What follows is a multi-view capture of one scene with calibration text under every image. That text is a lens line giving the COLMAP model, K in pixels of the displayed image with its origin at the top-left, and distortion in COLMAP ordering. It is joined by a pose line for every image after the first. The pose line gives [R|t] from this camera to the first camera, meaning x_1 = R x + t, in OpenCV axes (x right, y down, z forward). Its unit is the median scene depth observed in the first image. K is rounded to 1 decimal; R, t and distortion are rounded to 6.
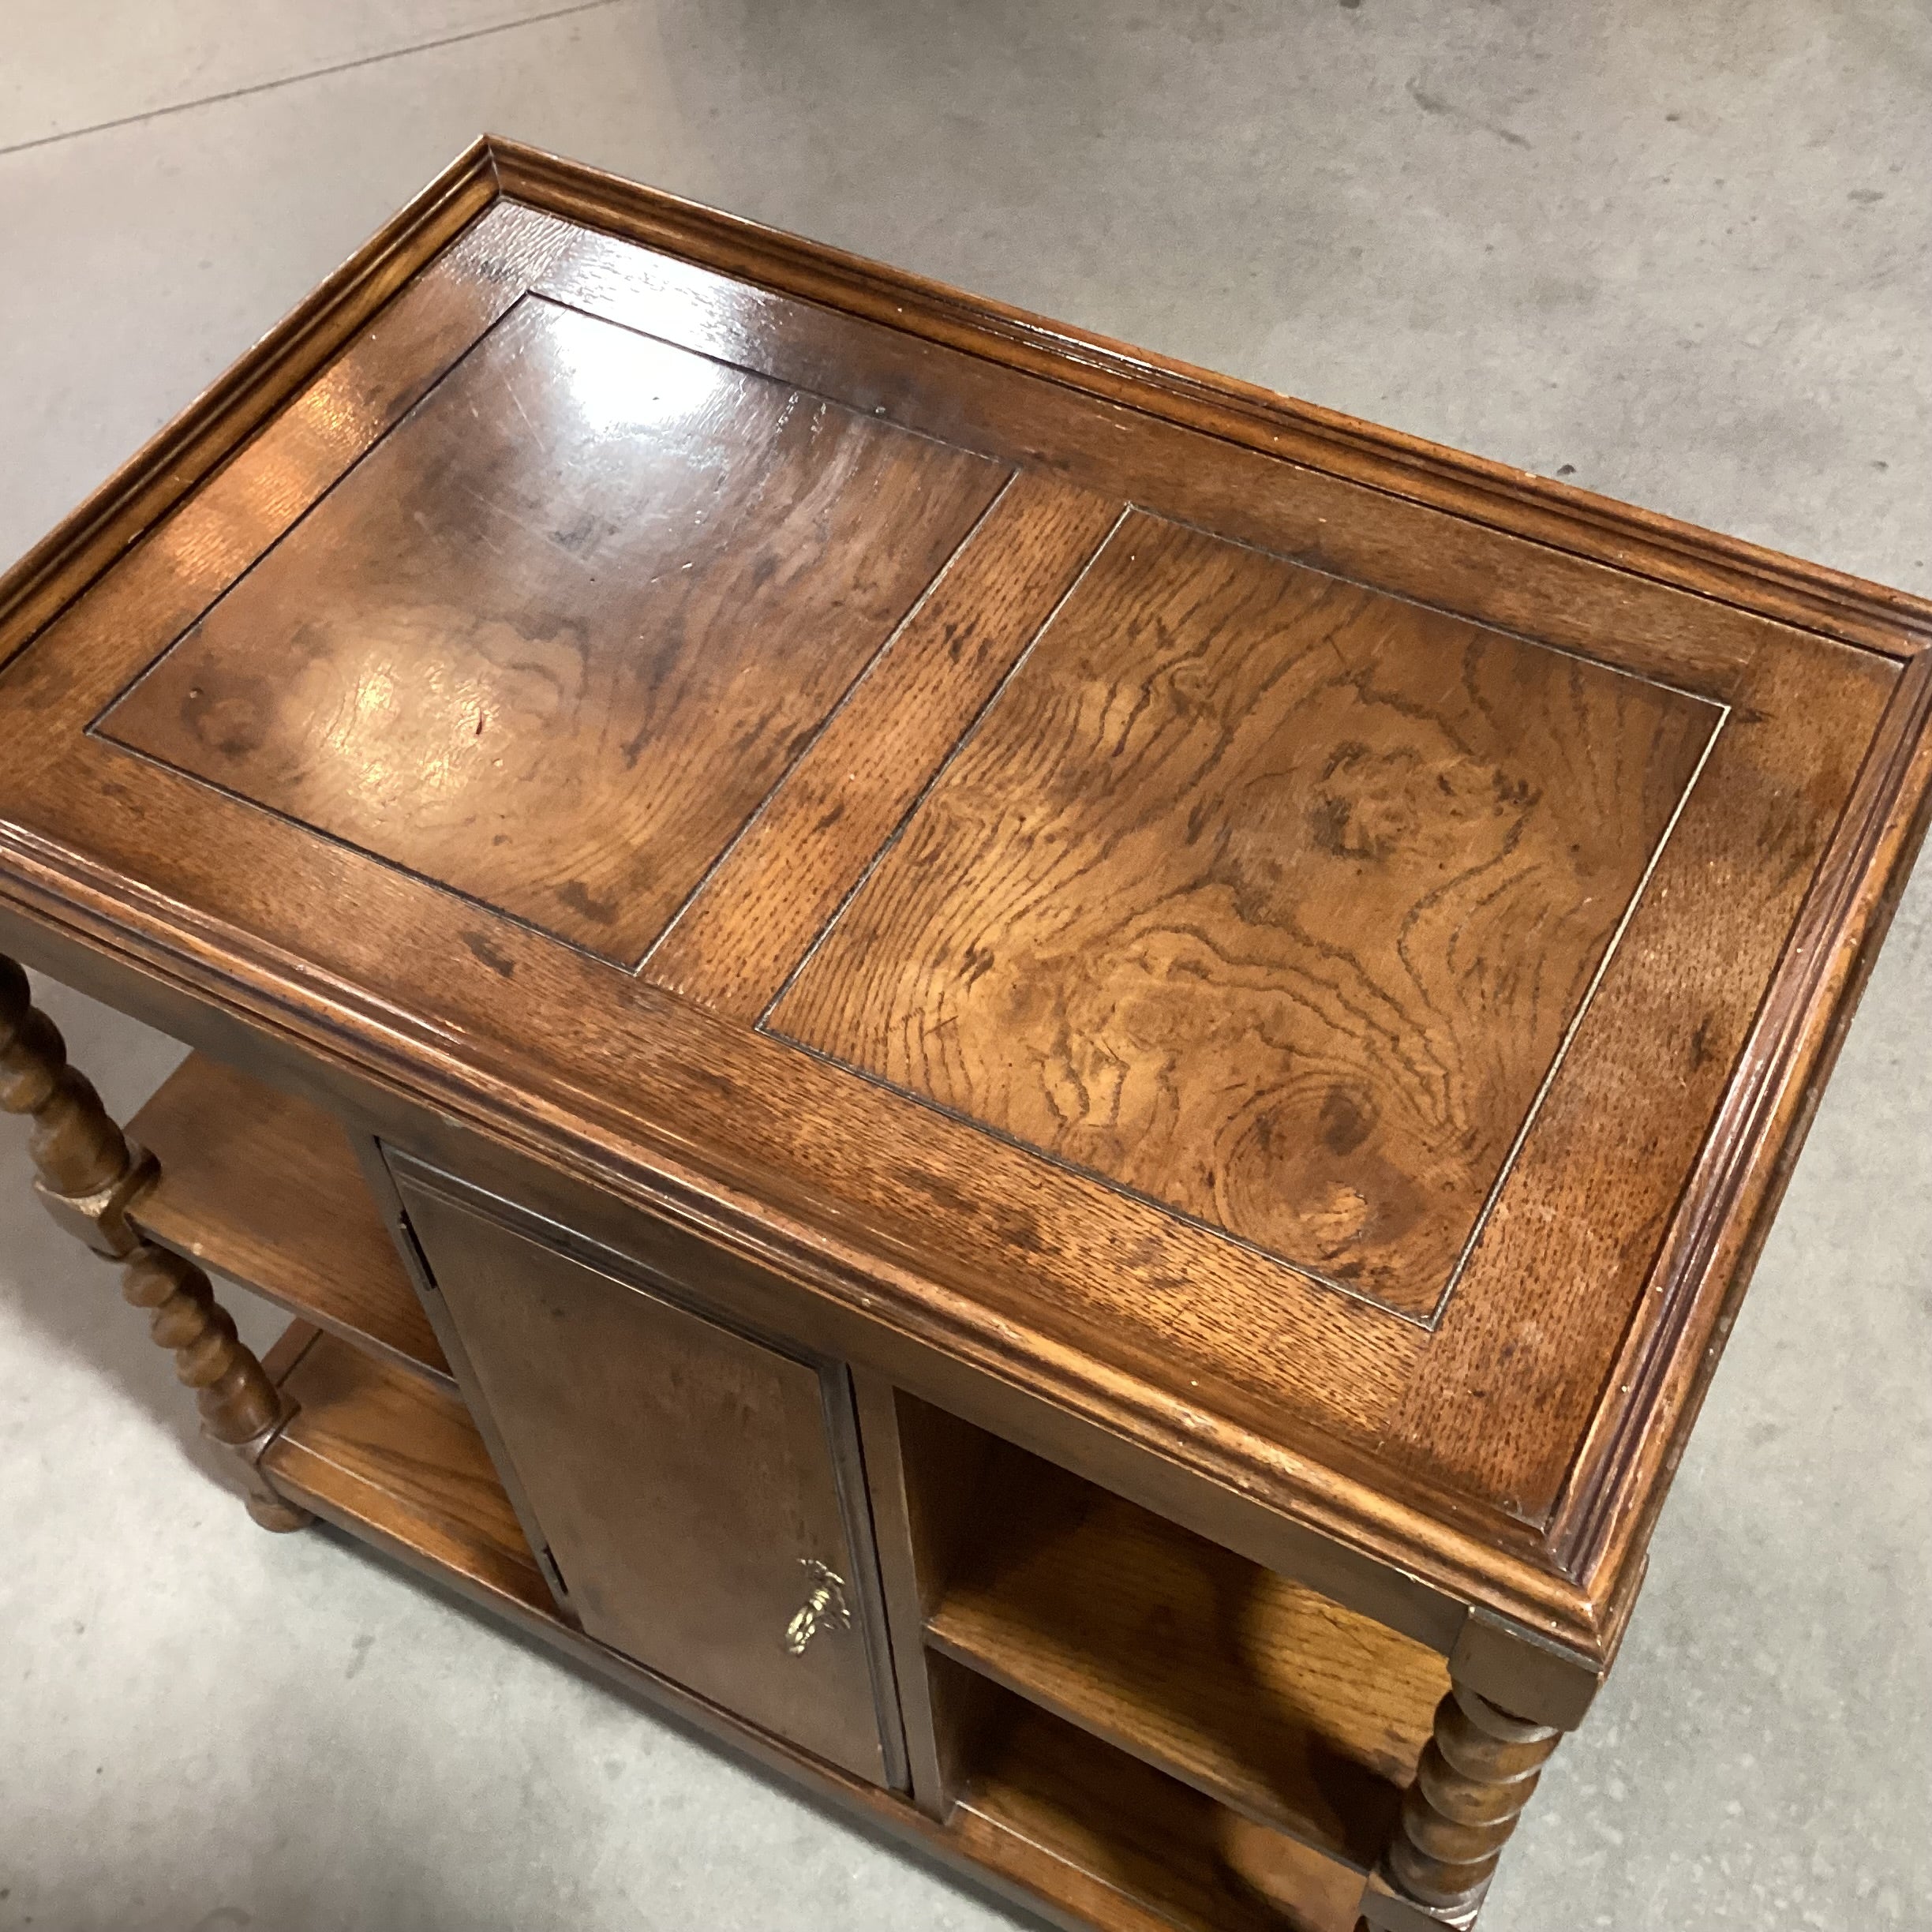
lens RADIAL K [[2333.3, 0, 978.0], [0, 2333.3, 958.5], [0, 0, 1]] dist [0.107207, -0.251694]
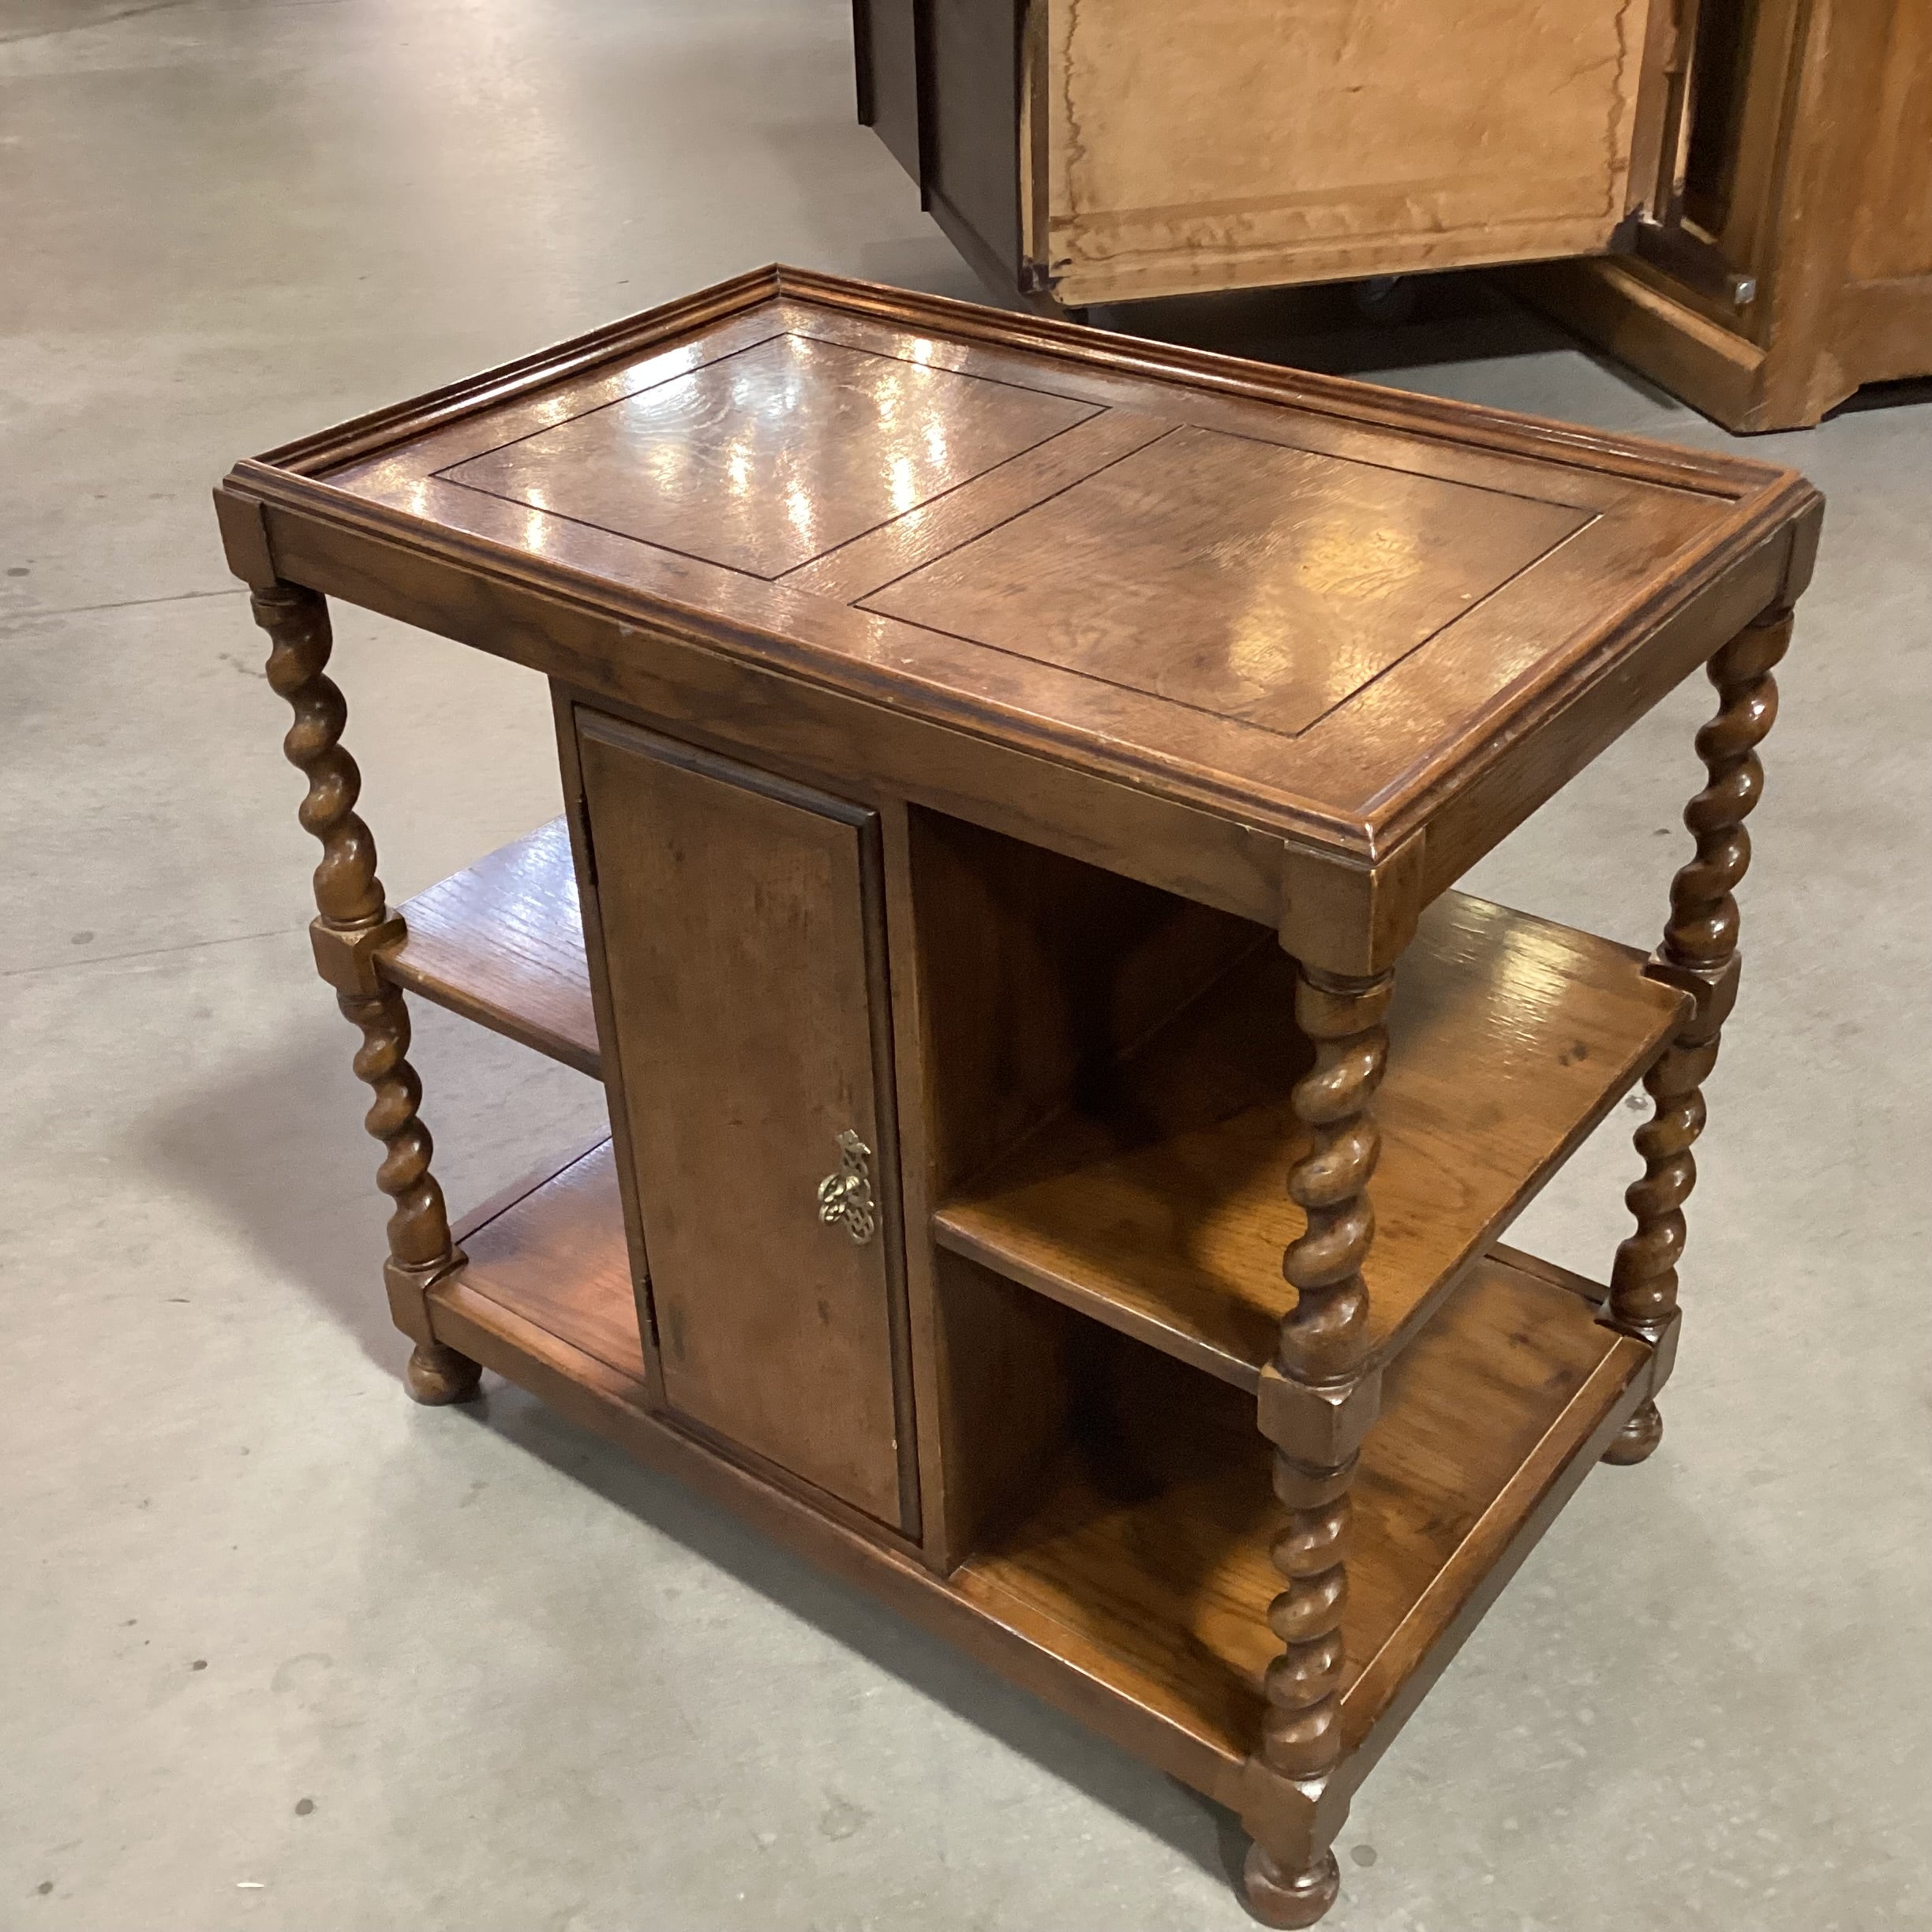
lens RADIAL K [[2331.9, 0, 964.8], [0, 2331.9, 961.3], [0, 0, 1]] dist [0.116728, -0.266172]
pose [[0.986706, 0.082788, -0.139851, 0.137287], [-0.126759, 0.930572, -0.343465, 0.516811], [0.101707, 0.356627, 0.928694, -0.156773]]
